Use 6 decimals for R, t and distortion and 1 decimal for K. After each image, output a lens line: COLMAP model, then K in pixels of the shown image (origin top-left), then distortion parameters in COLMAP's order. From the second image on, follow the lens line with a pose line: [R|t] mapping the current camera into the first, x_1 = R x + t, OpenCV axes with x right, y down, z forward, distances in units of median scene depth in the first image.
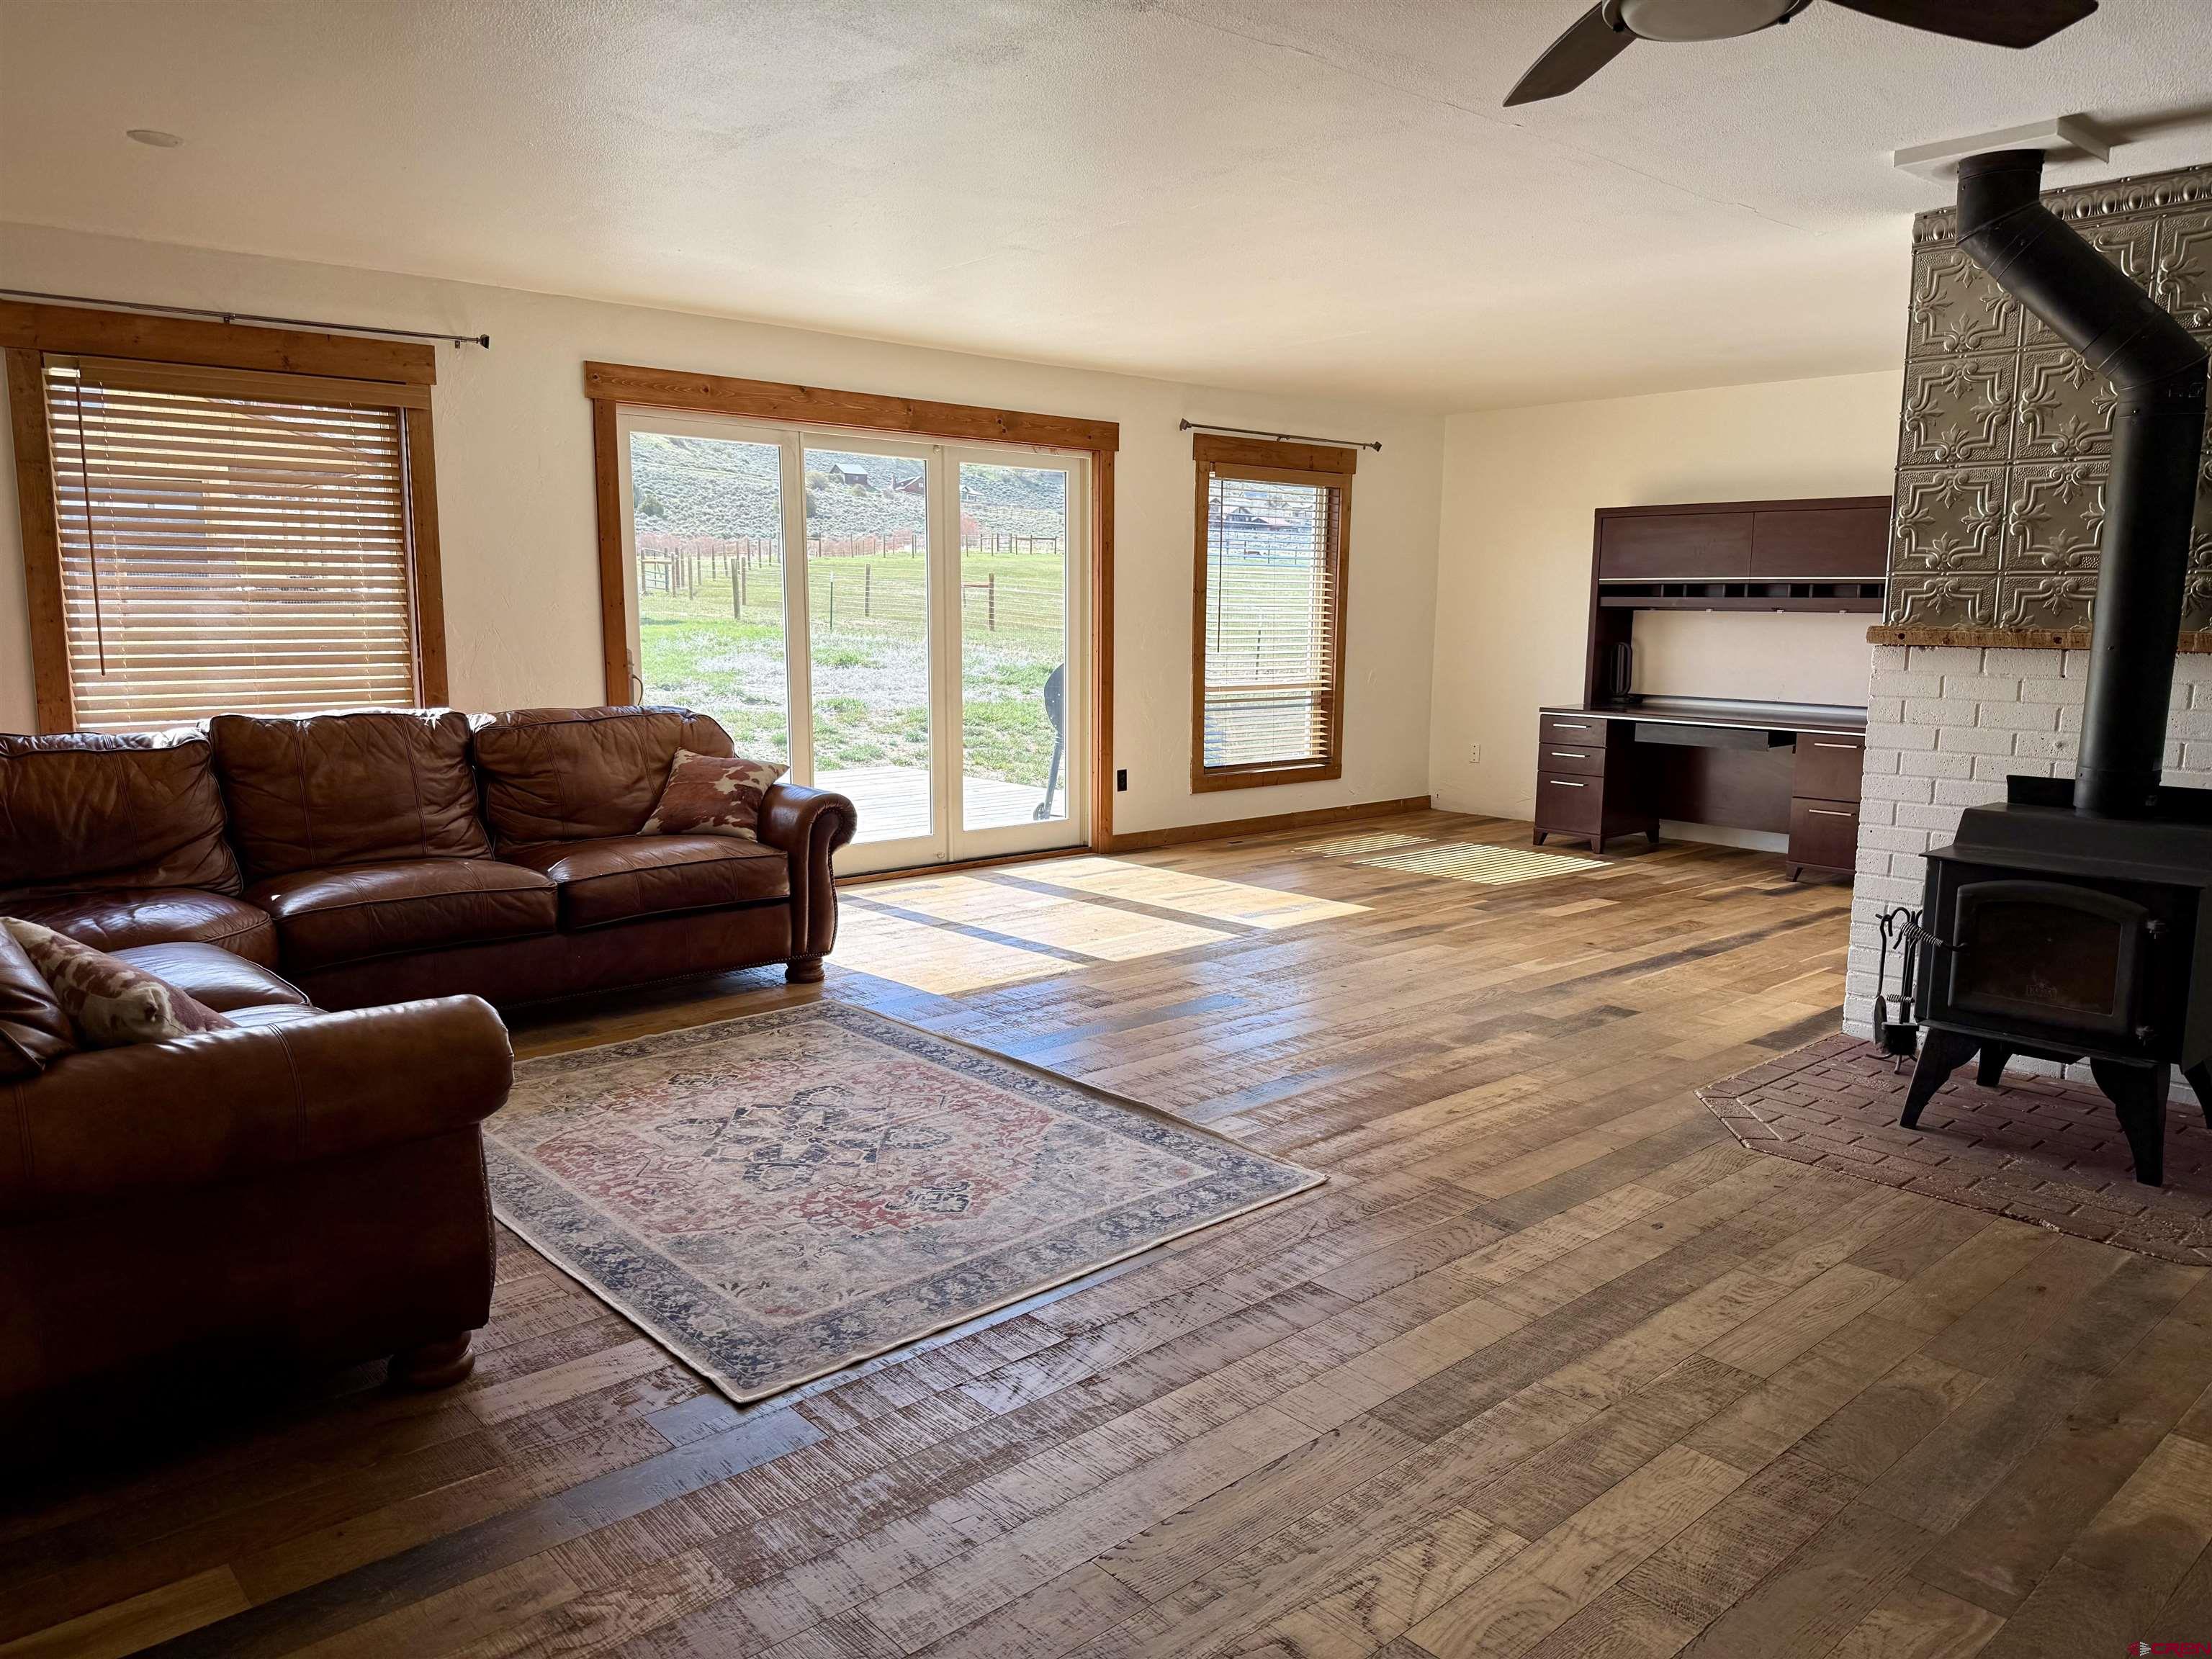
lens RADIAL K [[1569.0, 0, 1110.1], [0, 1569.0, 831.9], [0, 0, 1]] dist [-0.003208, -0.002701]
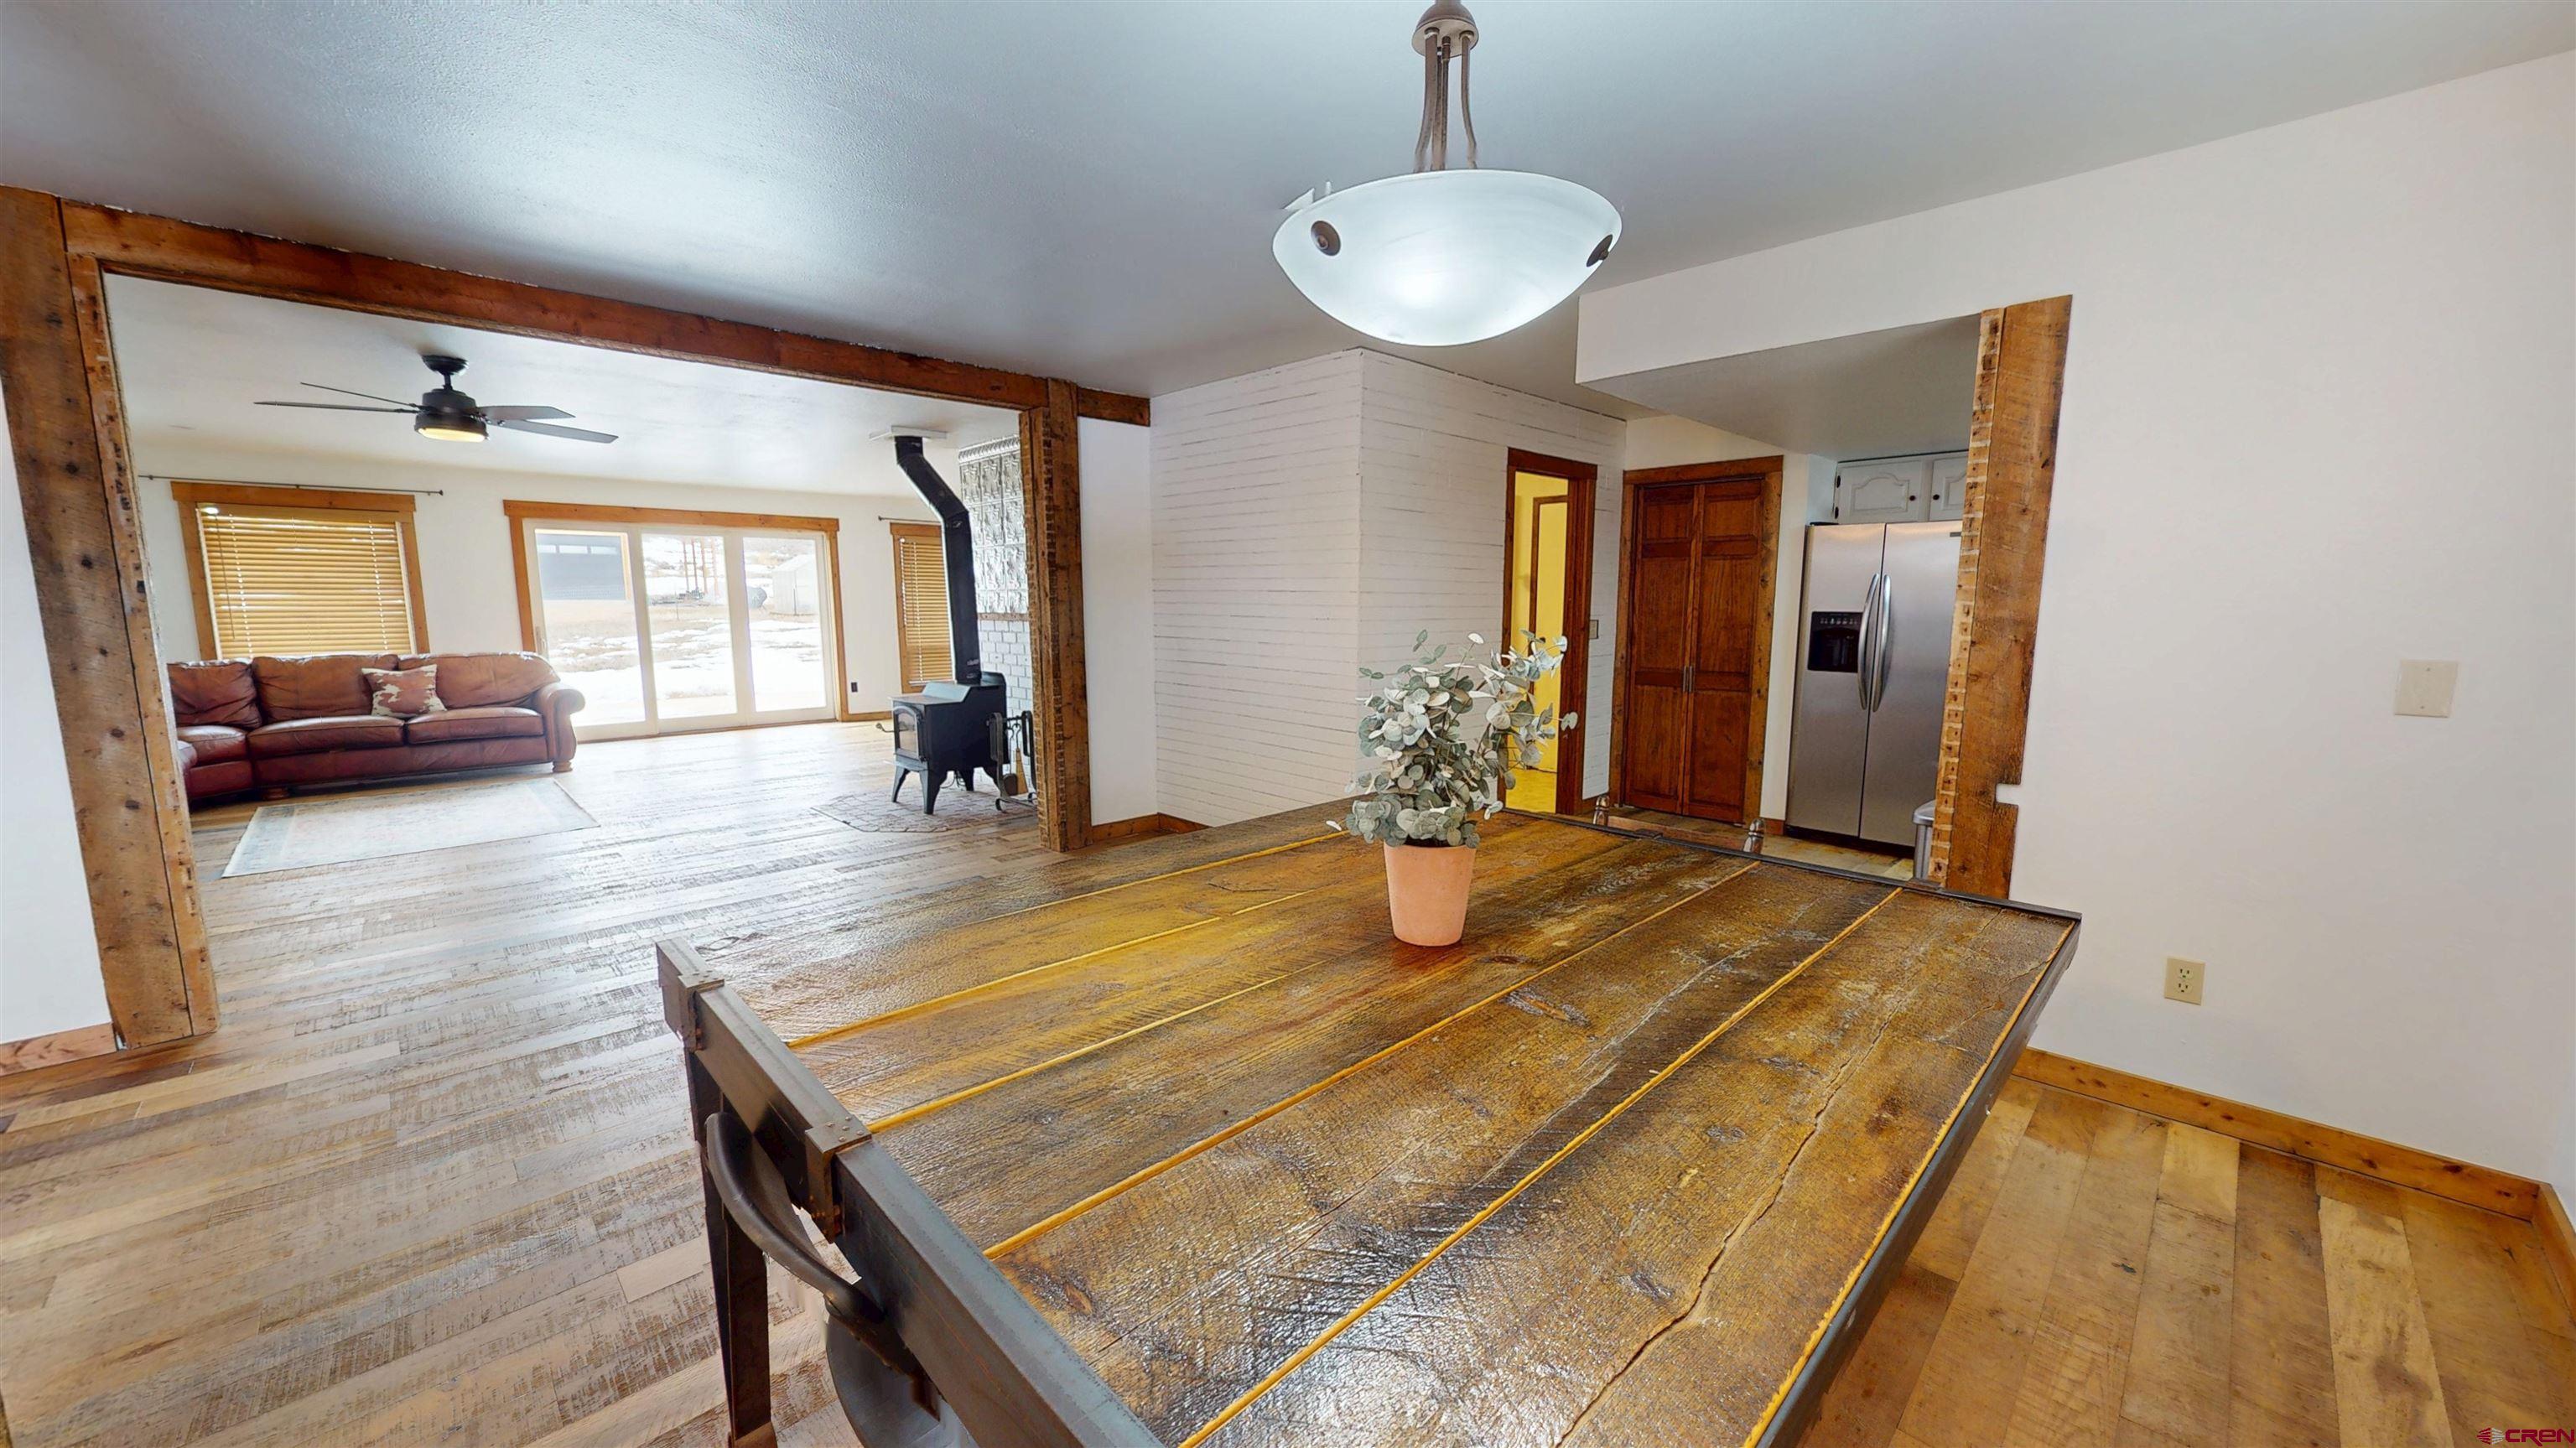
lens RADIAL K [[936.1, 0, 1279.6], [0, 936.1, 720.7], [0, 0, 1]] dist [-0.000108, -0.000149]
pose [[0.999774, -0.009057, 0.019220, 0.699720], [0.009362, 0.999831, -0.015852, 0.046354], [-0.019074, 0.016029, 0.999690, -0.334859]]
